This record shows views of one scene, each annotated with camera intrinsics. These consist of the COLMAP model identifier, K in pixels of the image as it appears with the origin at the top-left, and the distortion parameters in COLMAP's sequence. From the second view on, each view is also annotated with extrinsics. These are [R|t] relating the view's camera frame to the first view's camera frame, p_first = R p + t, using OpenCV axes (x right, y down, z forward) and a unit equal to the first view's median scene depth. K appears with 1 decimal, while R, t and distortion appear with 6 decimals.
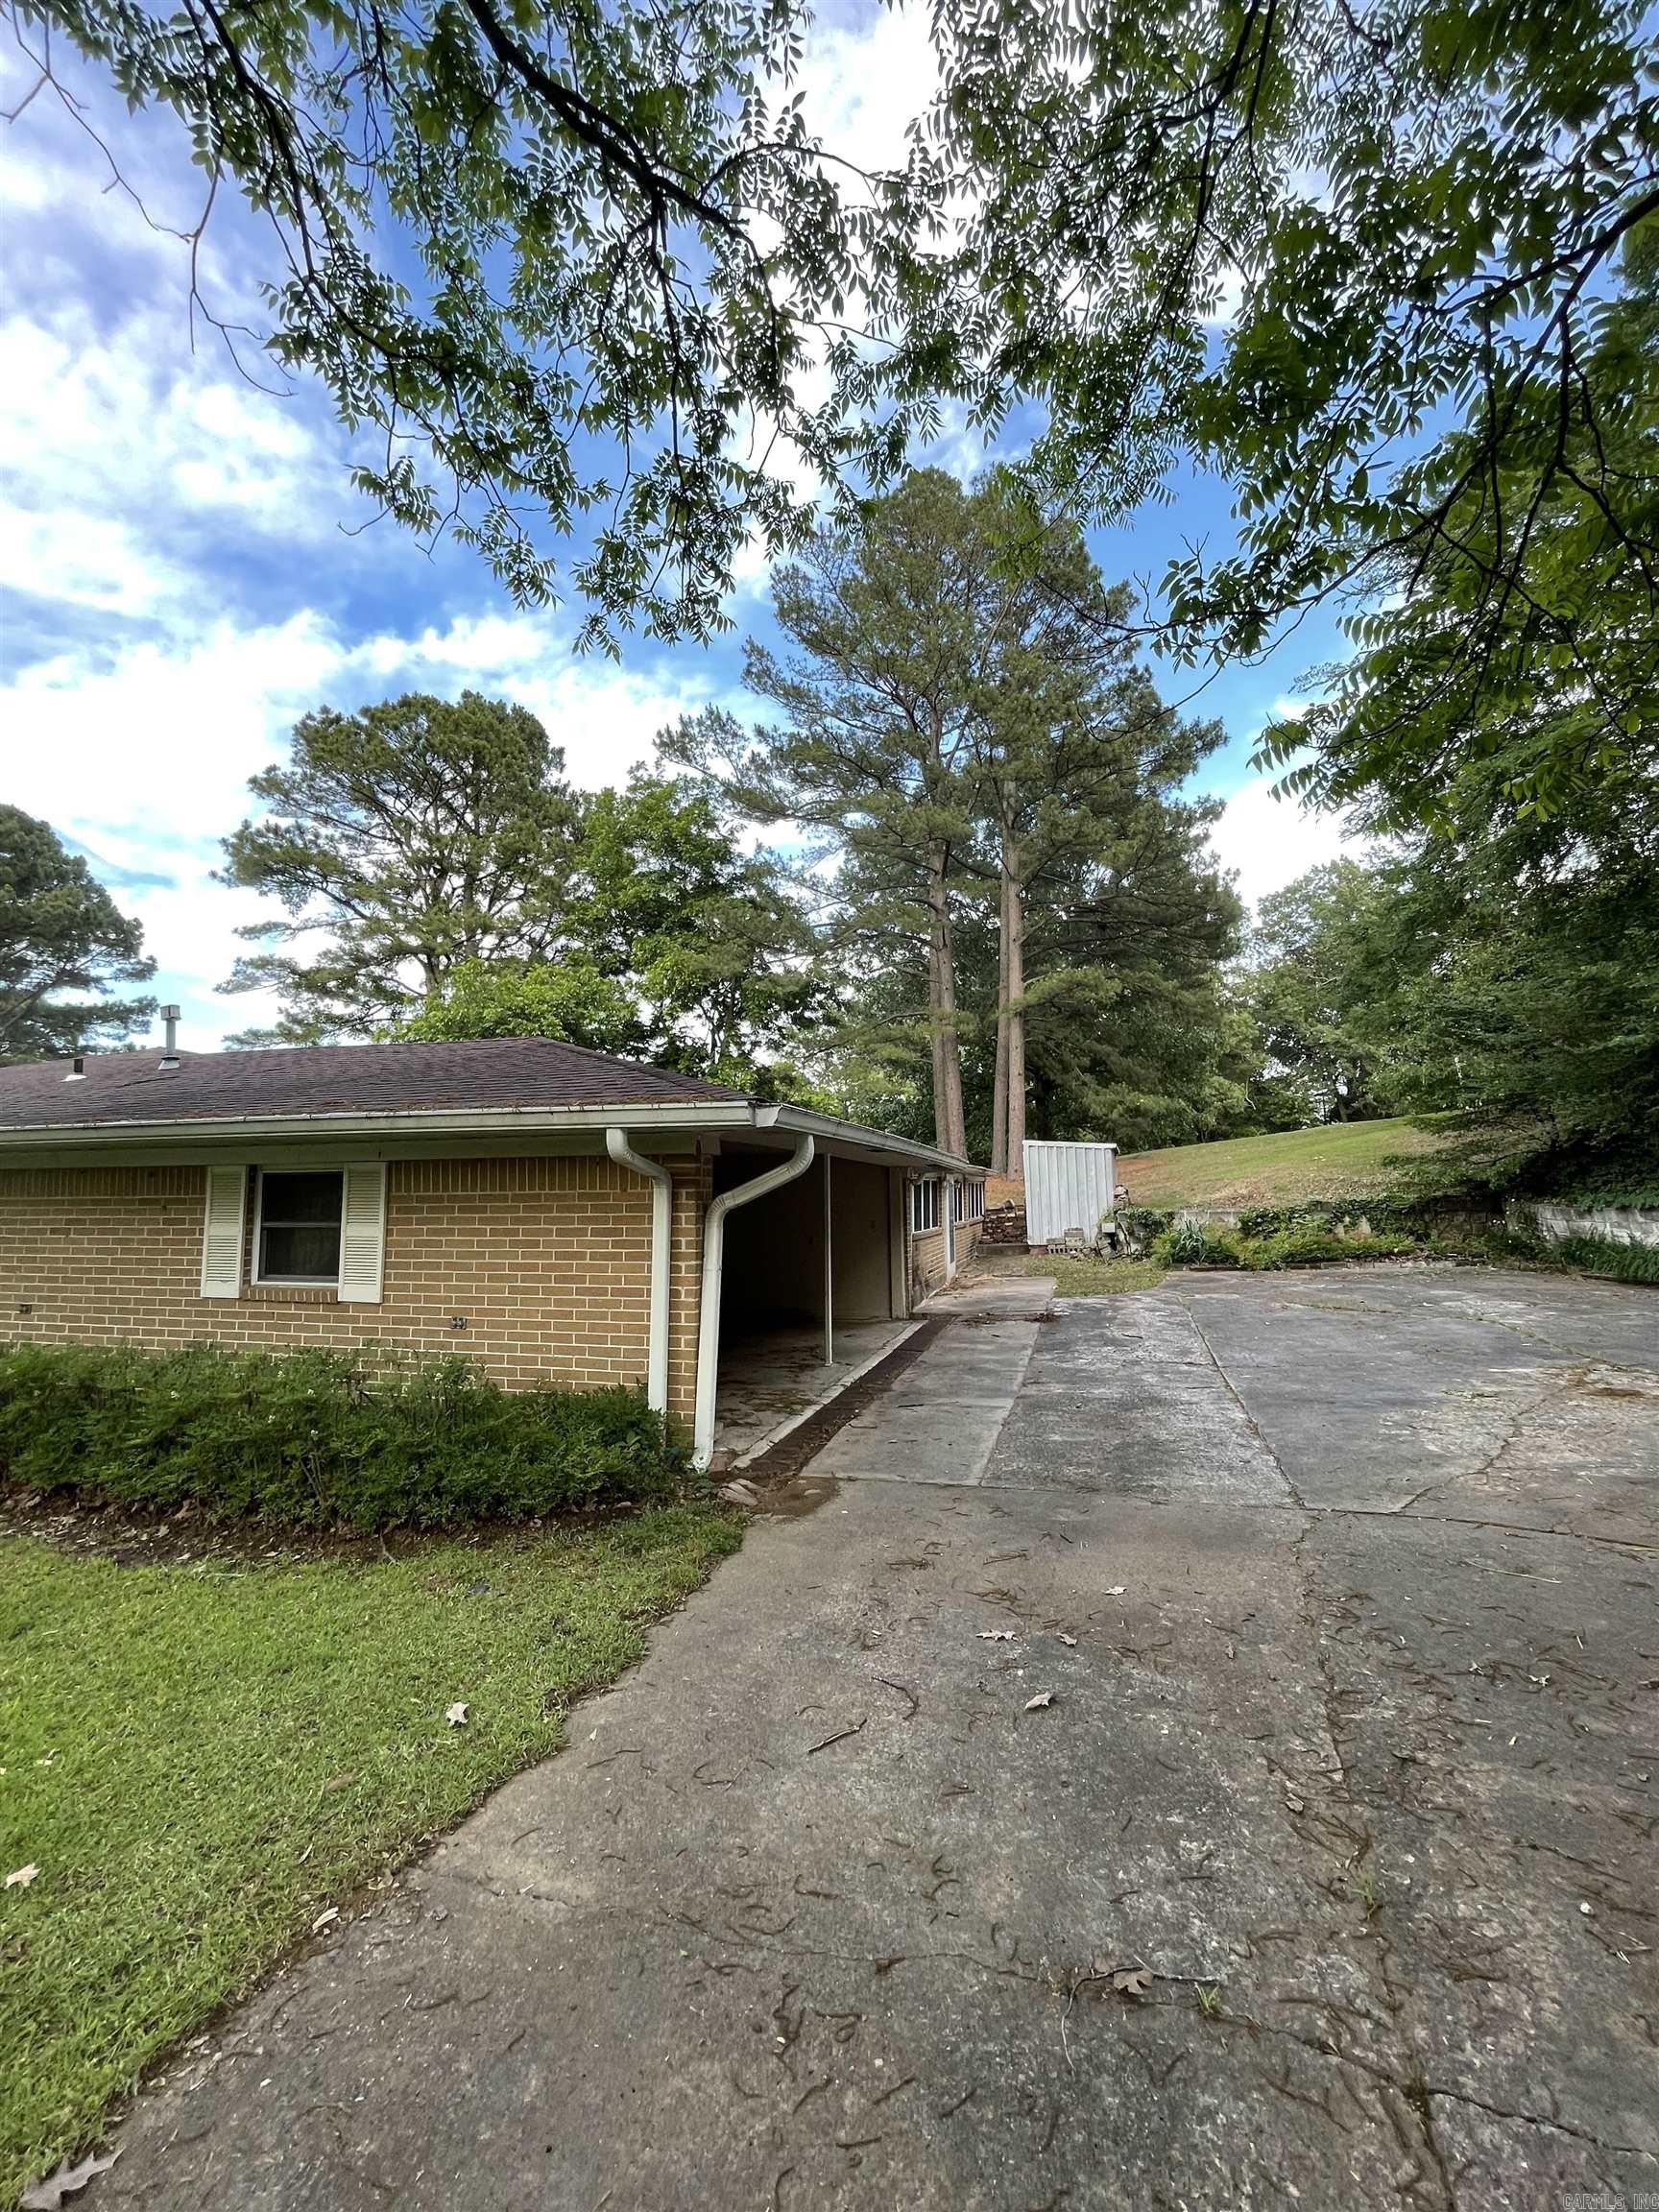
lens RADIAL K [[897.7, 0, 846.5], [0, 897.7, 1101.9], [0, 0, 1]] dist [0.004082, -0.000165]
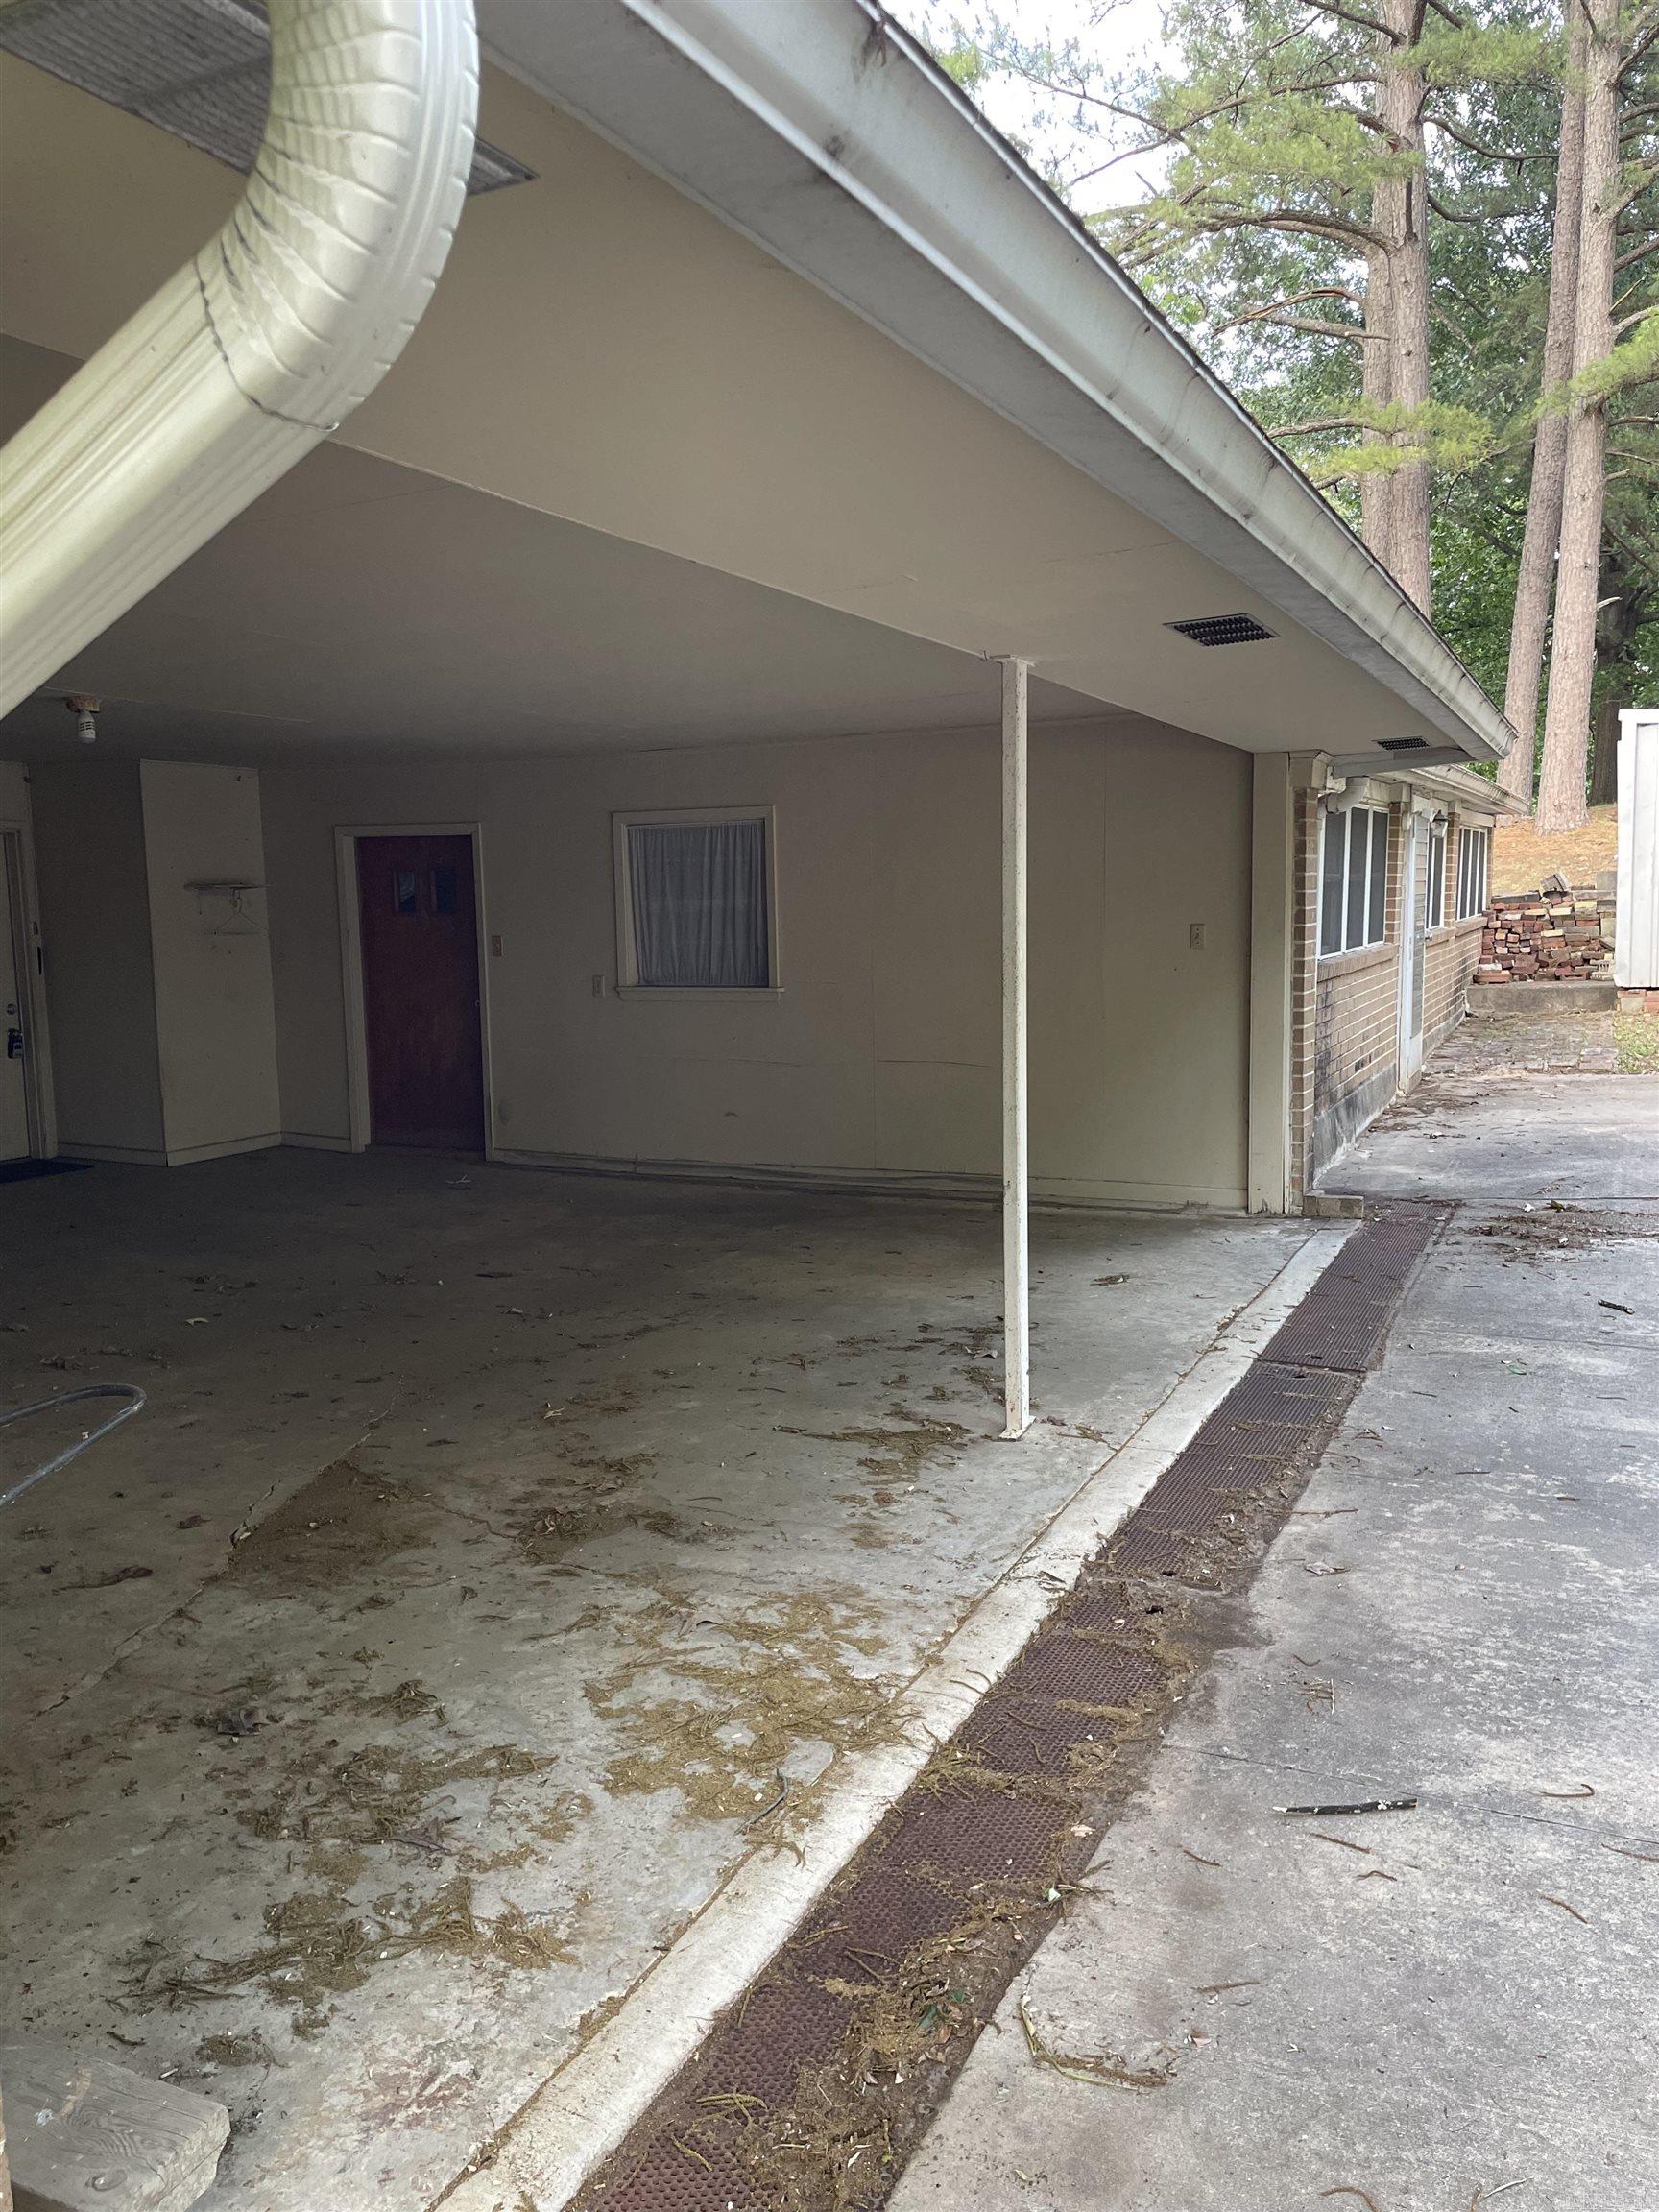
lens RADIAL K [[1670.9, 0, 816.2], [0, 1670.9, 1106.1], [0, 0, 1]] dist [0.054915, -0.061979]
pose [[0.980530, 0.020355, -0.195313, 0.005327], [0.025877, 0.972546, 0.231267, 0.020311], [0.194658, -0.231818, 0.953084, 0.144762]]
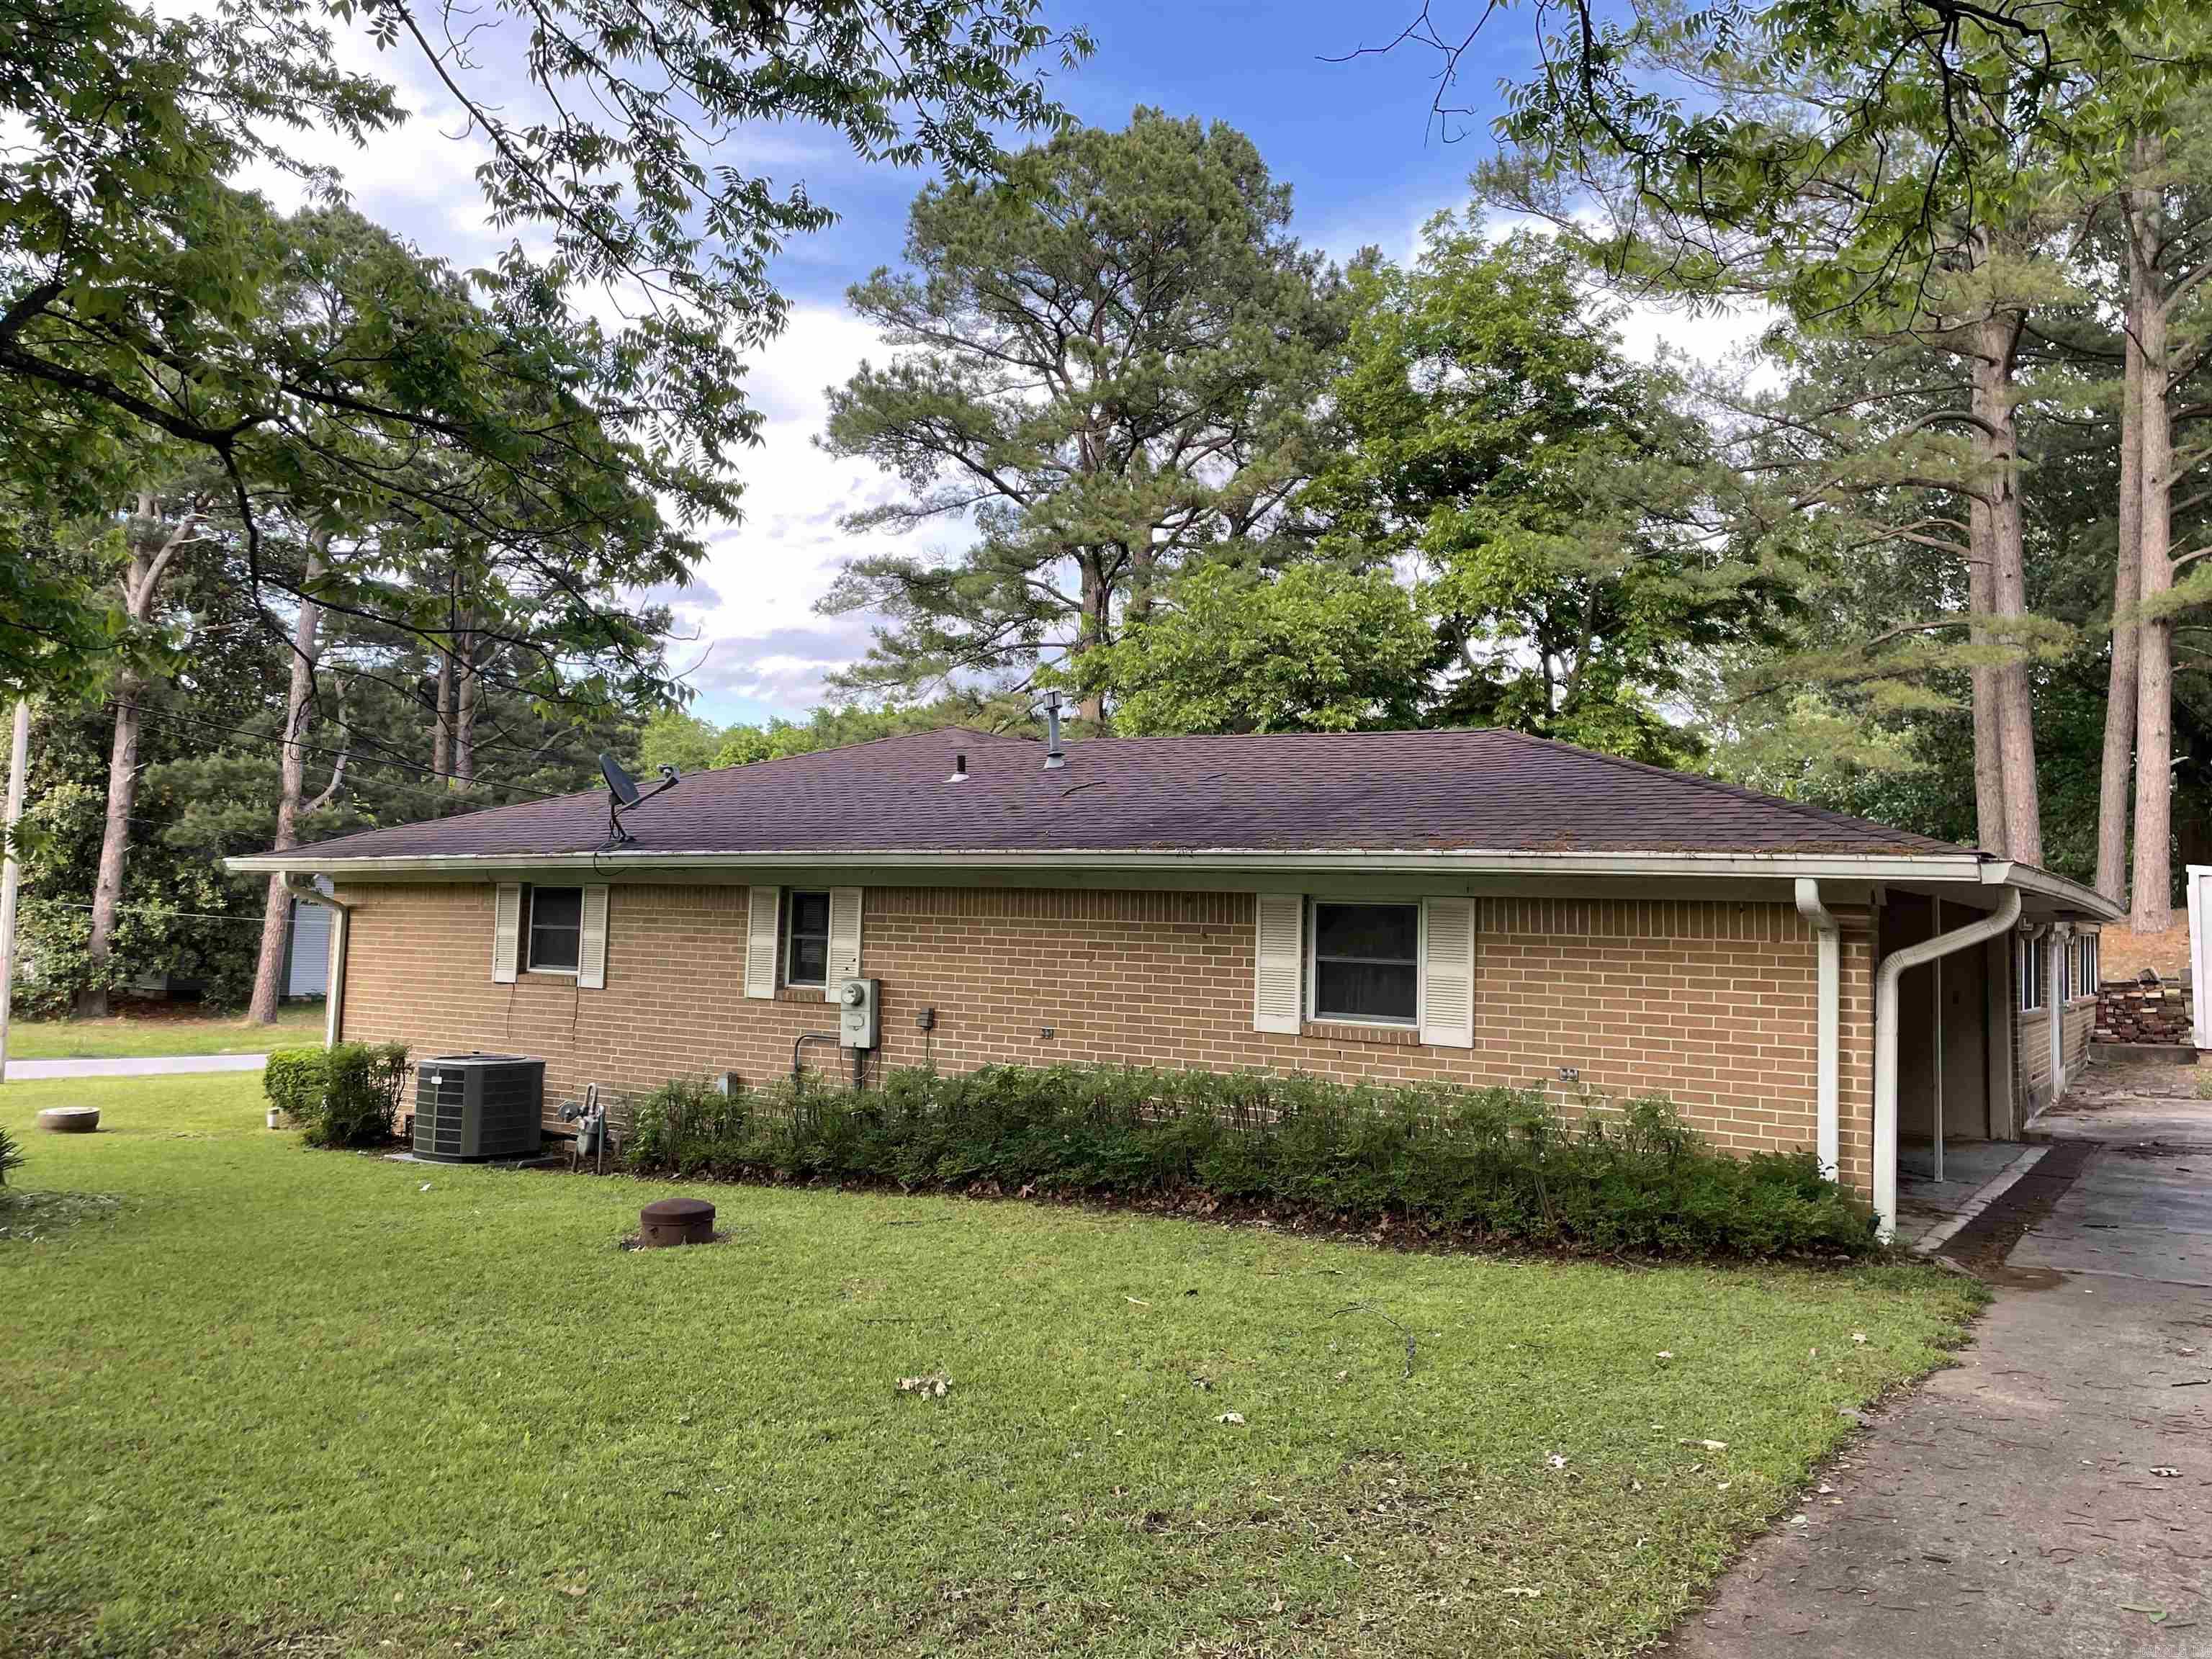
lens RADIAL K [[1670.9, 0, 1117.2], [0, 1670.9, 816.1], [0, 0, 1]] dist [0.054915, -0.061979]
pose [[0.943655, 0.017665, -0.330458, -0.058547], [-0.005462, 0.999270, 0.037821, -0.016548], [0.330885, -0.033885, 0.943063, -0.152794]]
